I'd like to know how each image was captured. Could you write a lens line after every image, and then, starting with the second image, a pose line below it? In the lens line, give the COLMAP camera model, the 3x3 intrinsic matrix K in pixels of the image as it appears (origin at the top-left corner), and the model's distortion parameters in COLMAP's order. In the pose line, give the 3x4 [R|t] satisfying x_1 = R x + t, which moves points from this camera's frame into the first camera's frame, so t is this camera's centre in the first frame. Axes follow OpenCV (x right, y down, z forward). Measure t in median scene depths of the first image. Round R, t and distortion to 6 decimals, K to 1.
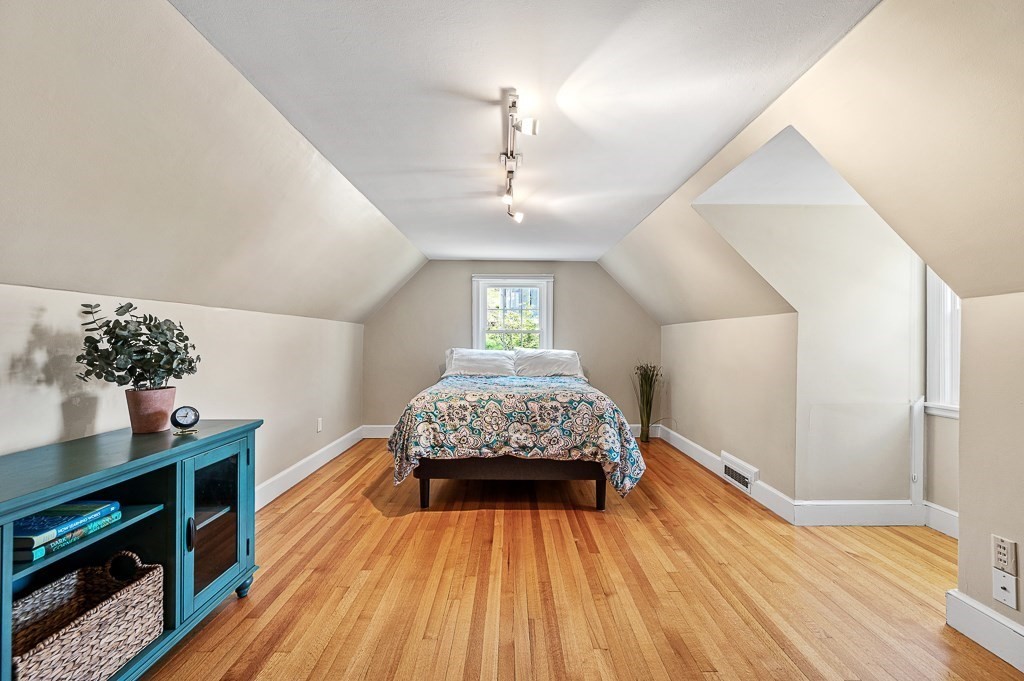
lens RADIAL K [[411.7, 0, 513.6], [0, 411.7, 341.3], [0, 0, 1]] dist [-0.002855, -0.000328]
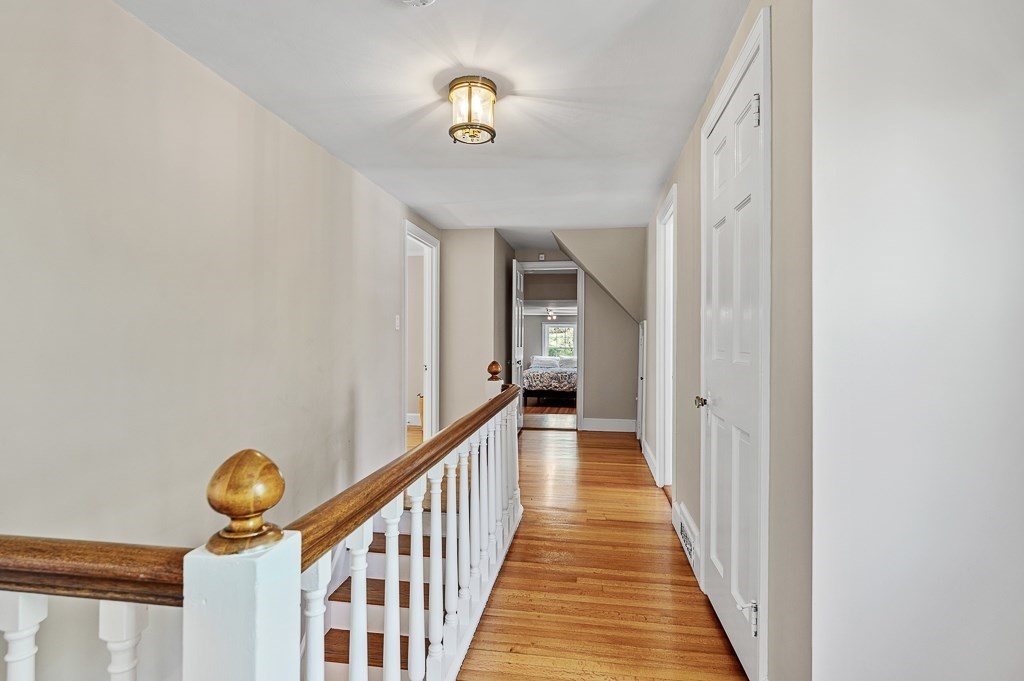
lens RADIAL K [[525.5, 0, 512.3], [0, 525.5, 339.8], [0, 0, 1]] dist [-0.005425, 0.001515]
pose [[0.984841, -0.000478, -0.173460, 0.404527], [0.000749, 0.999999, 0.001498, -0.125564], [0.173459, -0.001605, 0.984840, -3.149236]]
